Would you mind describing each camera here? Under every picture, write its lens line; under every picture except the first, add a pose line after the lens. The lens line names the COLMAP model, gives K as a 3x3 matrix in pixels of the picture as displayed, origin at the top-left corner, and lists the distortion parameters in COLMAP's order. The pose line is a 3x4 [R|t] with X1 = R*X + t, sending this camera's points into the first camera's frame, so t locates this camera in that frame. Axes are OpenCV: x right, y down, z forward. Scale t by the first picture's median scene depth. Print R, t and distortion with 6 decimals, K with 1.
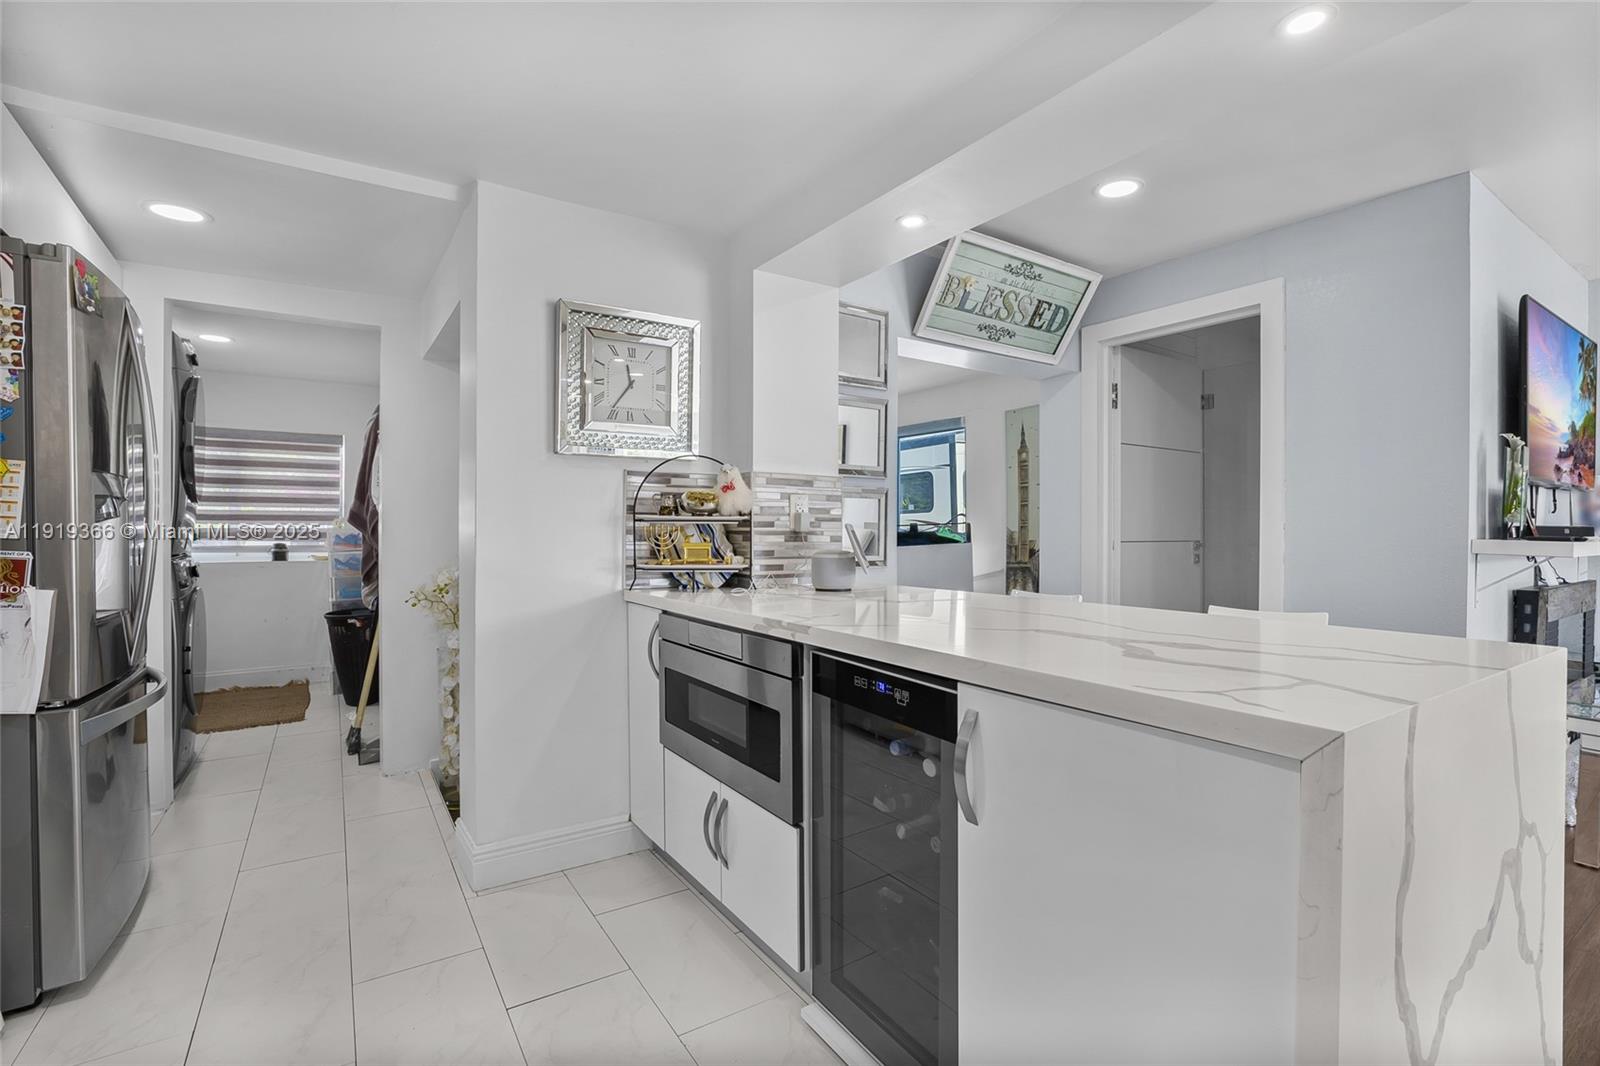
lens RADIAL K [[724.4, 0, 795.8], [0, 724.4, 530.3], [0, 0, 1]] dist [-0.026944, 0.008537]
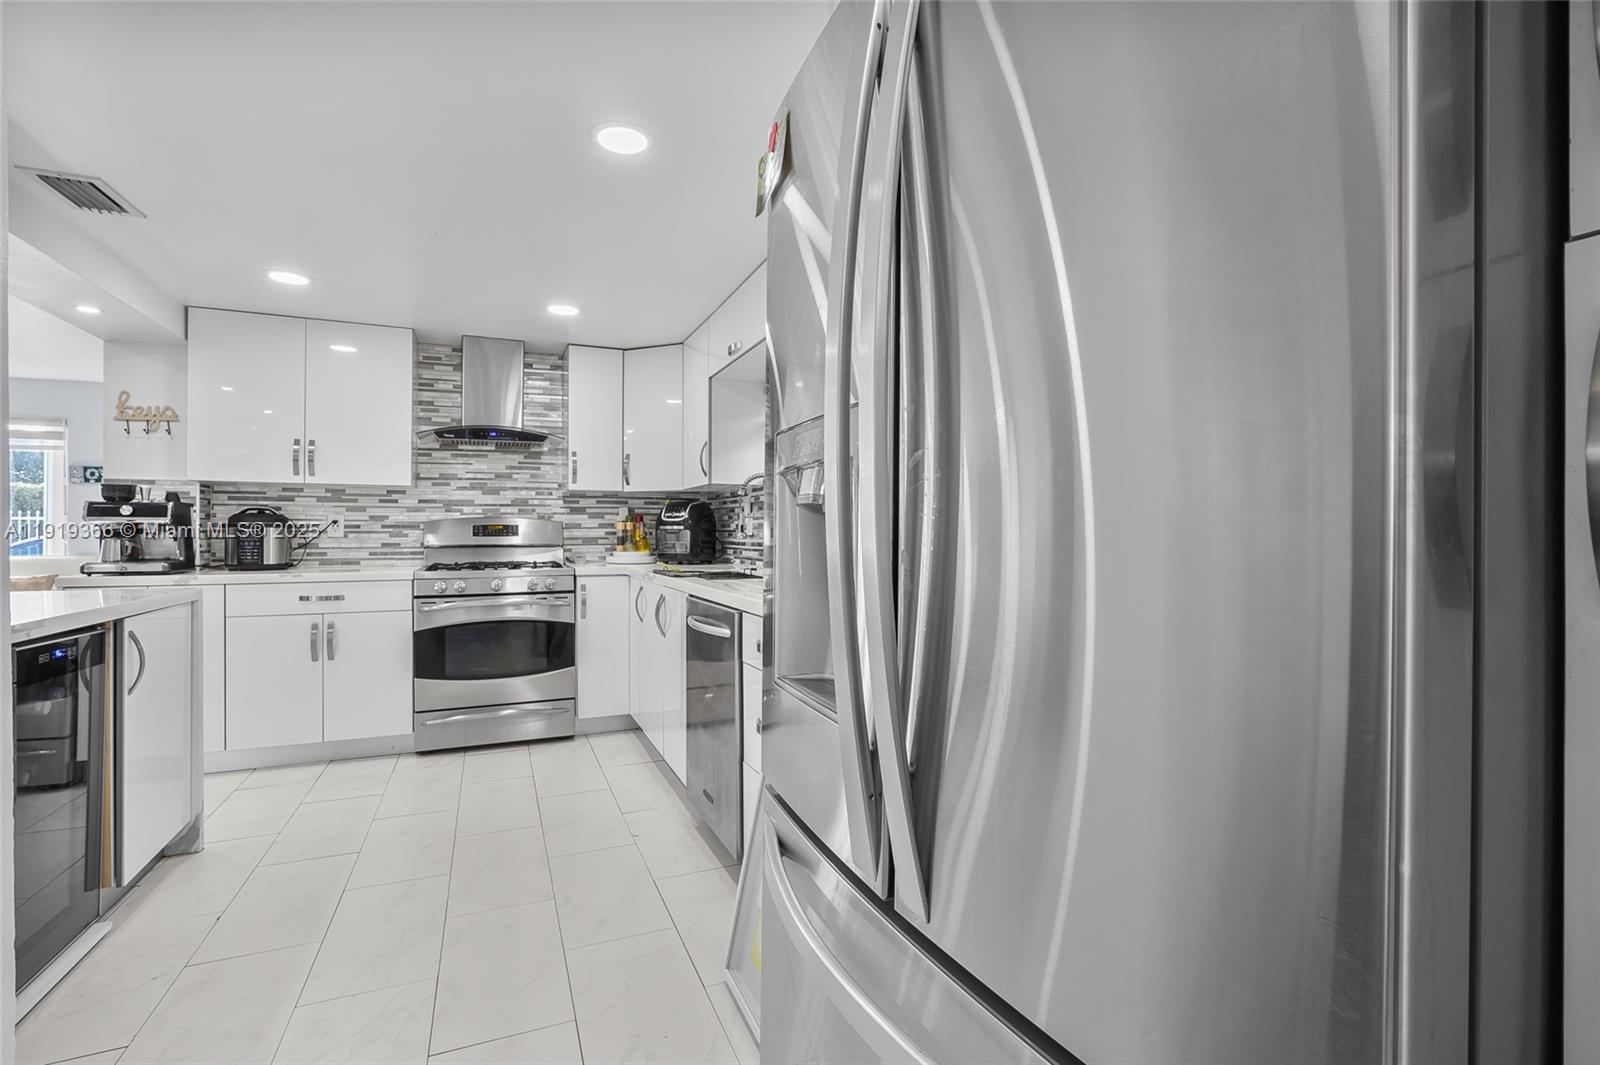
lens RADIAL K [[724.4, 0, 808.1], [0, 724.4, 529.8], [0, 0, 1]] dist [-0.026944, 0.008537]
pose [[-0.985028, -0.000998, 0.172394, -0.748622], [0.000155, 0.999978, 0.006677, -0.003509], [-0.172397, 0.006603, -0.985005, 1.079664]]
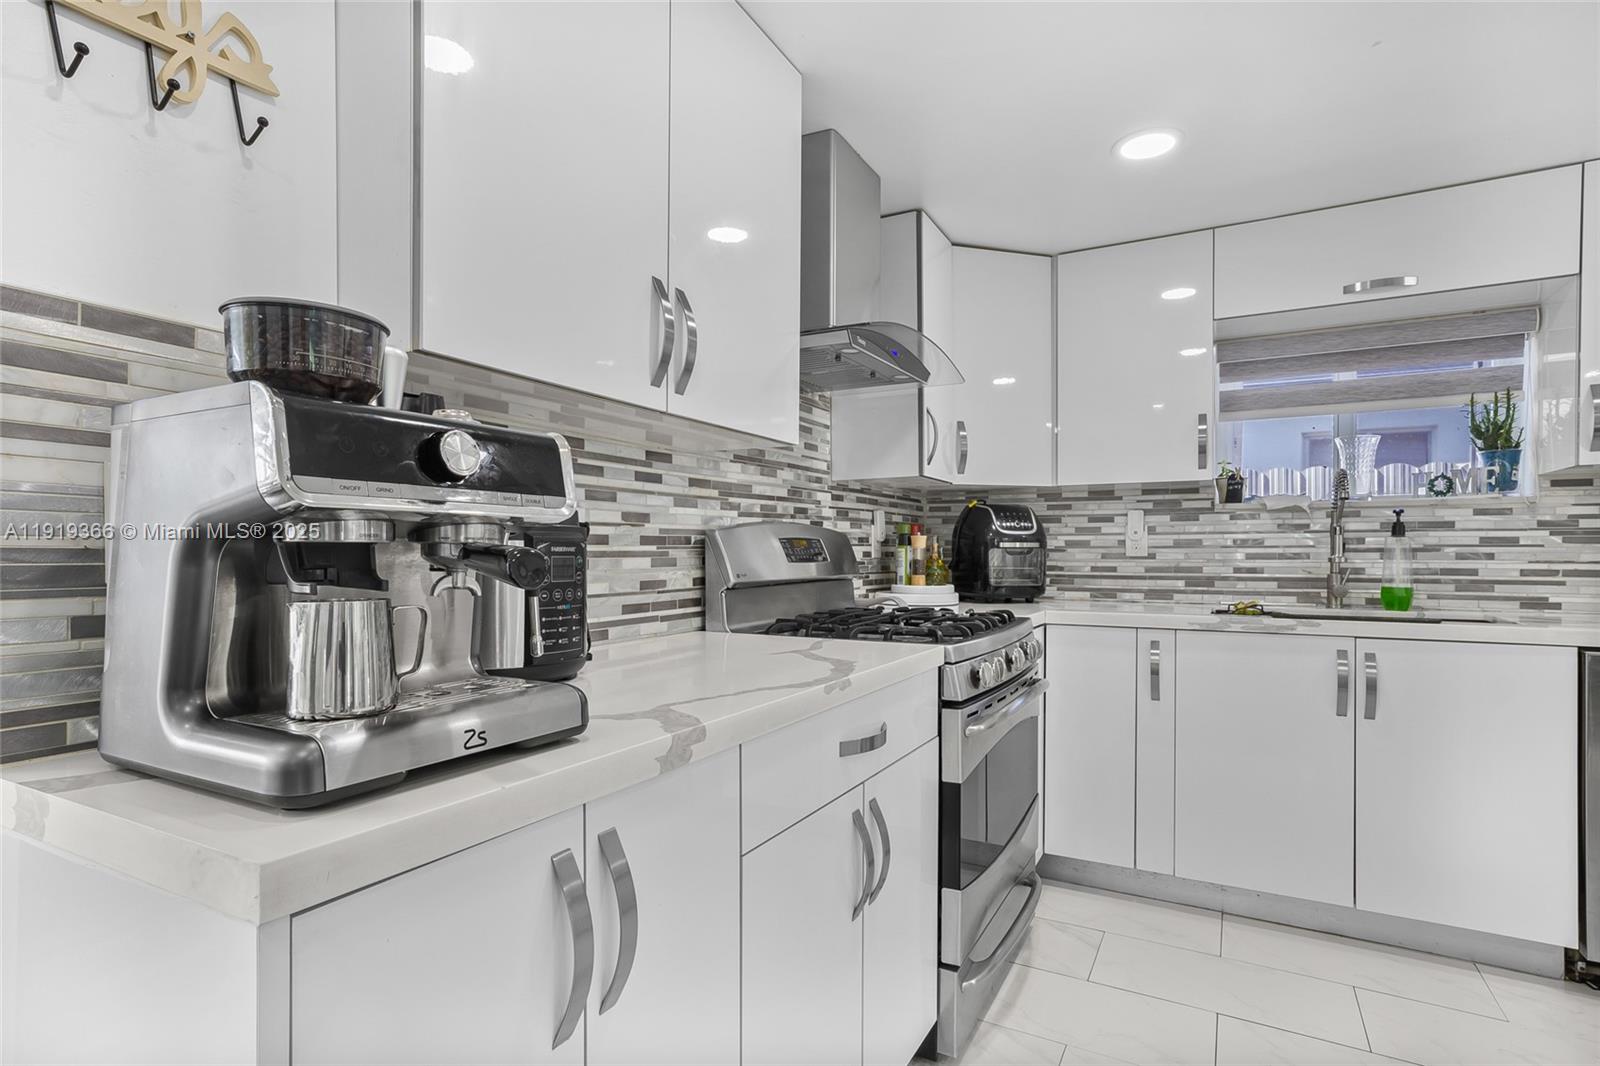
lens RADIAL K [[805.8, 0, 809.9], [0, 805.8, 558.5], [0, 0, 1]] dist [0.004990, 0.000905]
pose [[-0.880257, 0.003594, -0.474484, 0.613379], [-0.006013, 0.999807, 0.018729, 0.001620], [0.474460, 0.019340, -0.880065, 0.404942]]
